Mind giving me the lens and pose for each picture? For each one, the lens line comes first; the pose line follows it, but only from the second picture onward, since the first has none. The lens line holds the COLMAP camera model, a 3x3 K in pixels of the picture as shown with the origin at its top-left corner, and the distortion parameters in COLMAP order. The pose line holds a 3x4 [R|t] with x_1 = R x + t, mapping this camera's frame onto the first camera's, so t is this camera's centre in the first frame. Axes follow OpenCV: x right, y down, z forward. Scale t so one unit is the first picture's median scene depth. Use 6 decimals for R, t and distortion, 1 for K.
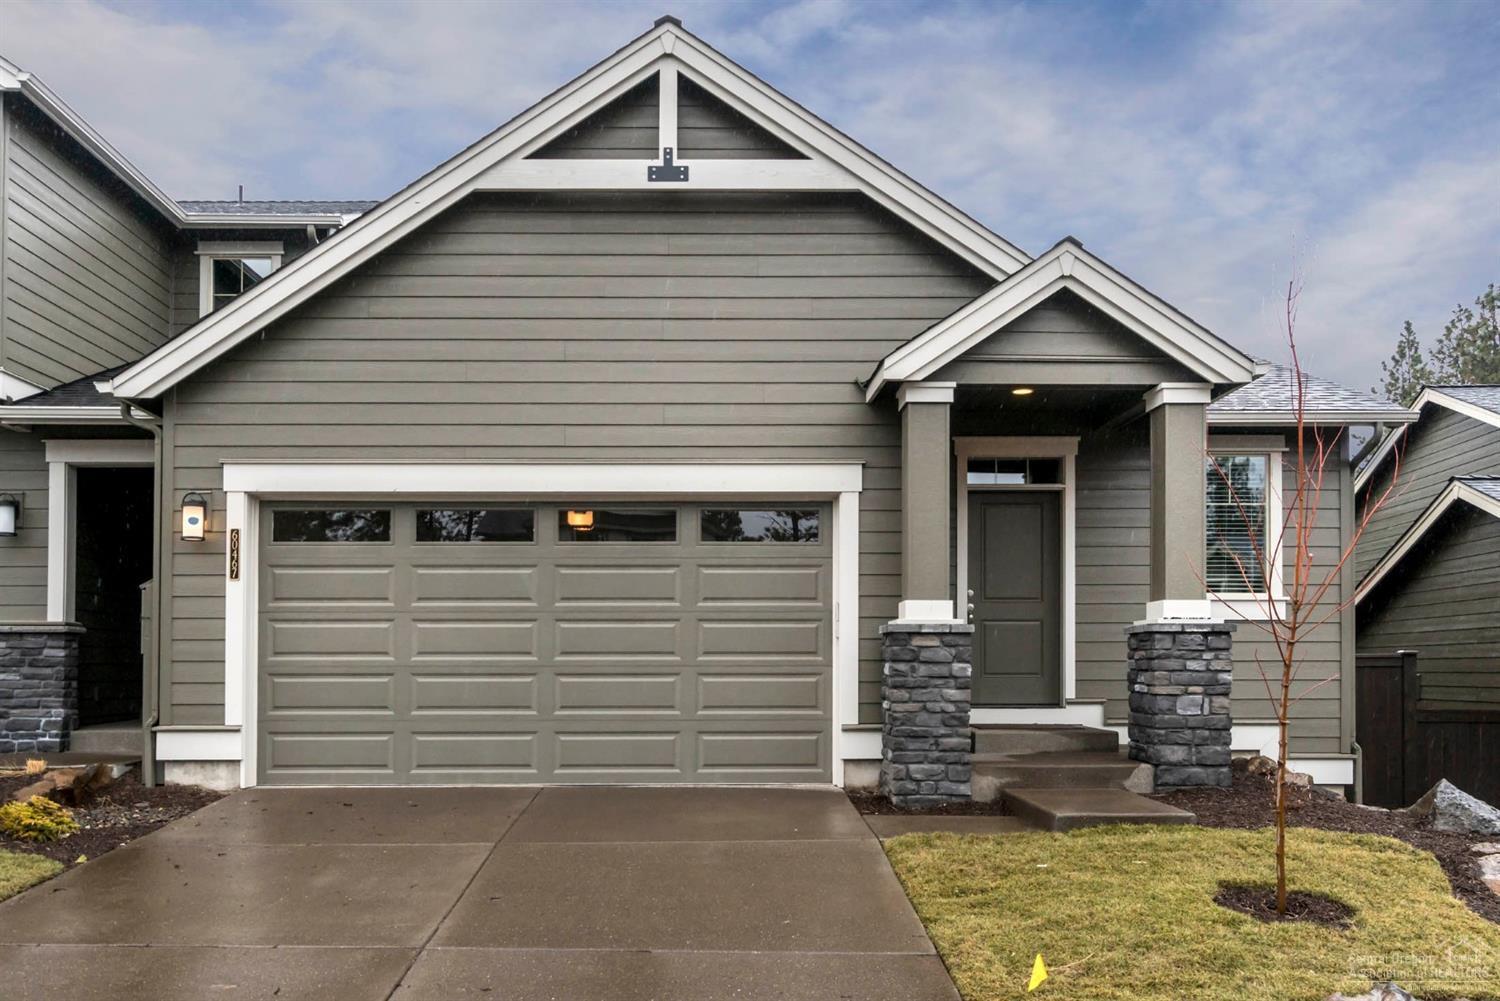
lens RADIAL K [[1185.9, 0, 750.0], [0, 1185.9, 500.5], [0, 0, 1]] dist [0.005630, -0.002983]
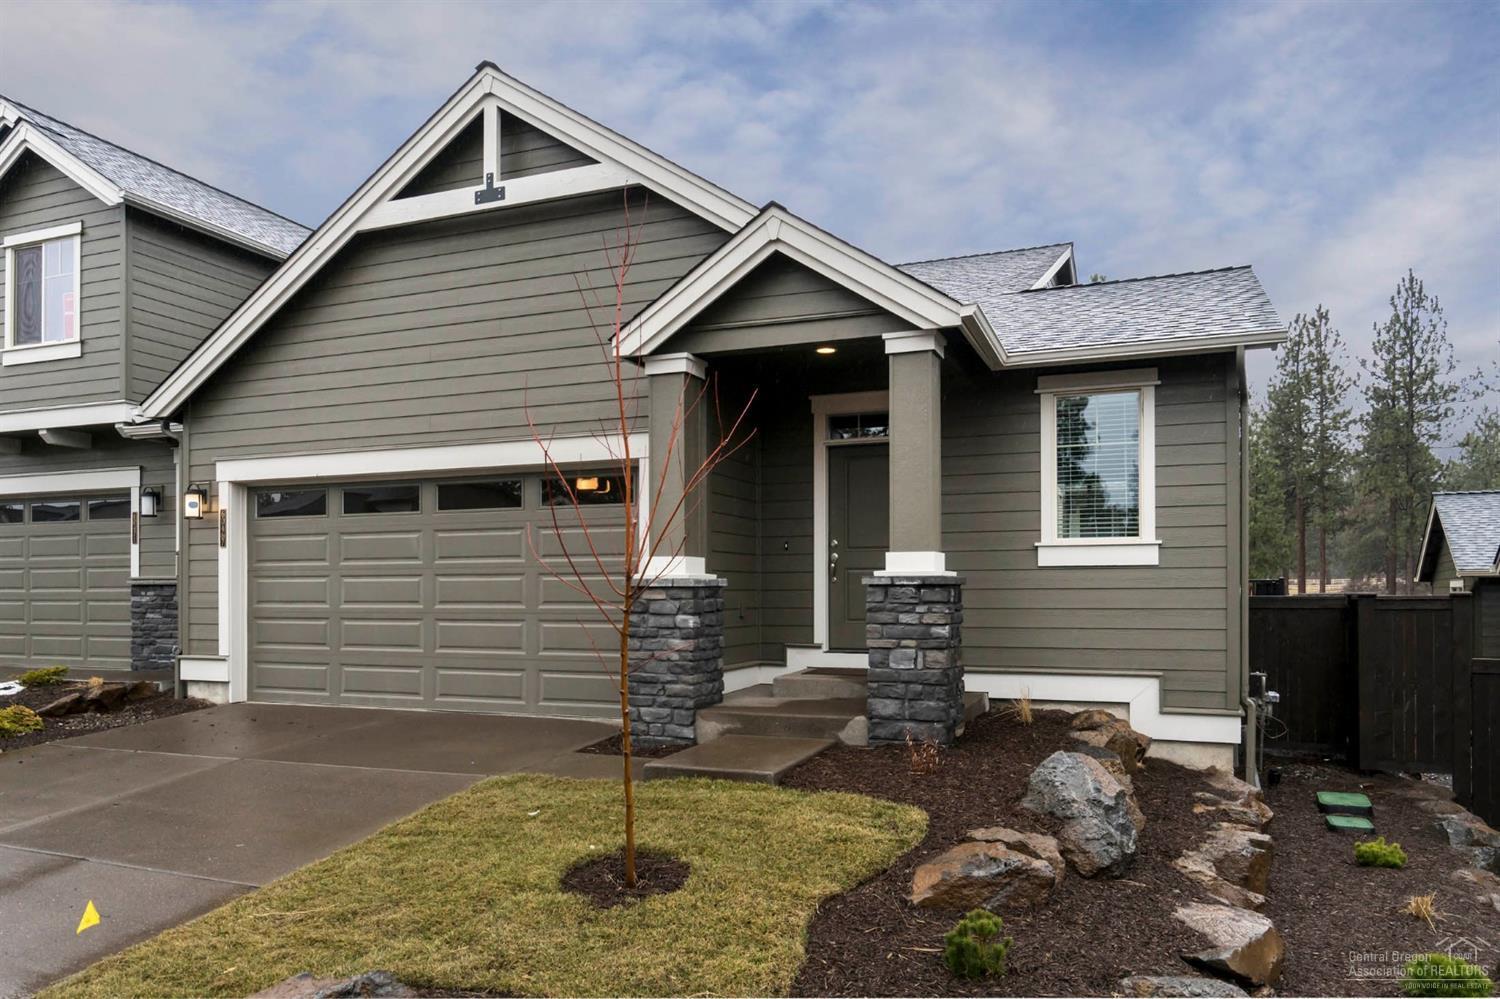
lens RADIAL K [[1014.2, 0, 749.8], [0, 1014.2, 462.9], [0, 0, 1]] dist [-0.005680, -0.000878]
pose [[0.923881, -0.049018, -0.379527, 0.558197], [0.053965, 0.998540, 0.002400, 0.000814], [0.378855, -0.022699, 0.925178, 0.168771]]
